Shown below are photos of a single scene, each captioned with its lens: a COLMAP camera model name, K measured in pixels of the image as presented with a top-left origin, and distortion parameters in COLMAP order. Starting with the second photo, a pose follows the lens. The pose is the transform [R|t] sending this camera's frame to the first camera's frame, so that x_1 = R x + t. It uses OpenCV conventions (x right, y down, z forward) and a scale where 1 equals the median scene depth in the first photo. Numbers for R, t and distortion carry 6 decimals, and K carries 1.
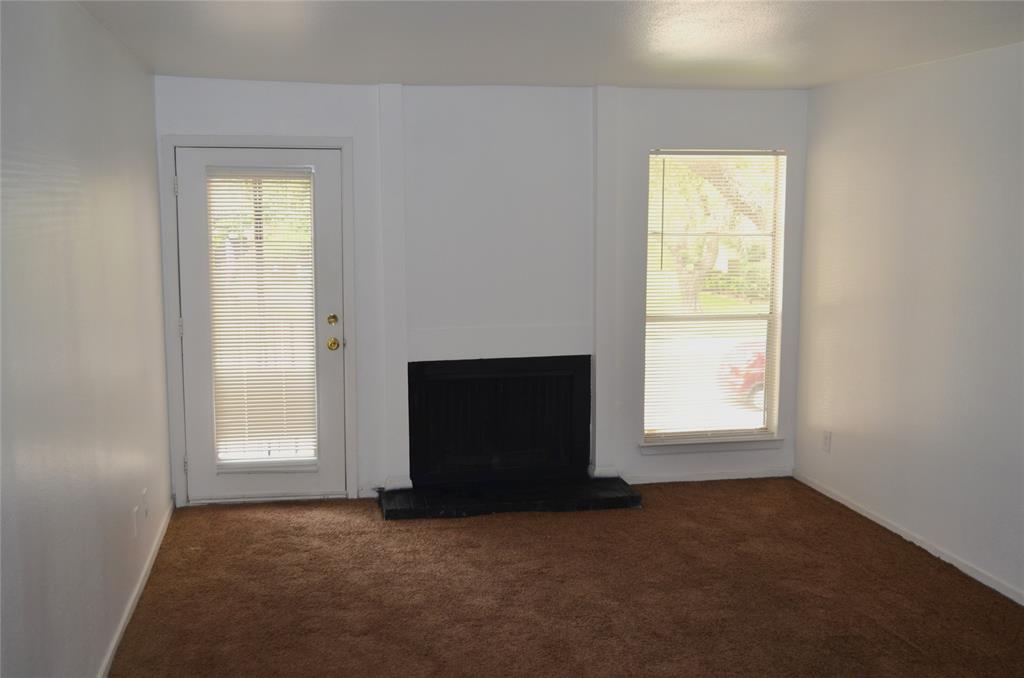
lens RADIAL K [[1090.4, 0, 512.6], [0, 1090.4, 339.7], [0, 0, 1]] dist [-0.004548, 0.000000]
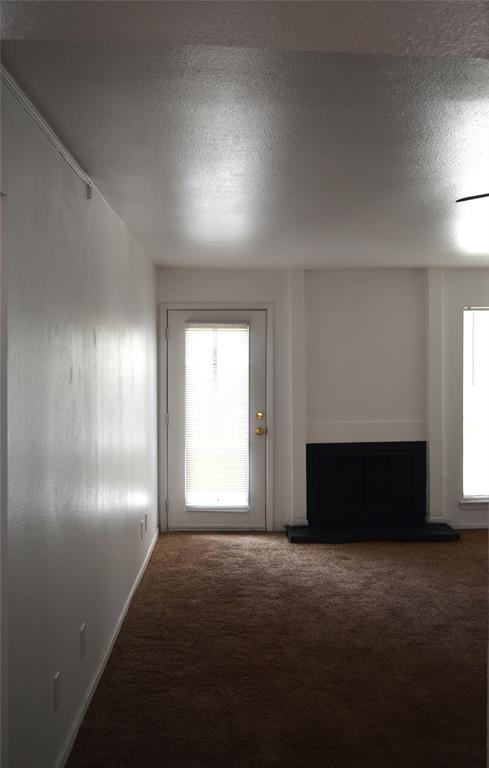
lens RADIAL K [[911.0, 0, 245.1], [0, 911.0, 382.4], [0, 0, 1]] dist [-0.003506, 0.000000]
pose [[0.985414, -0.004190, -0.170124, 0.044380], [-0.015379, 0.993413, -0.113548, 0.090602], [0.169479, 0.114508, 0.978859, -0.333195]]
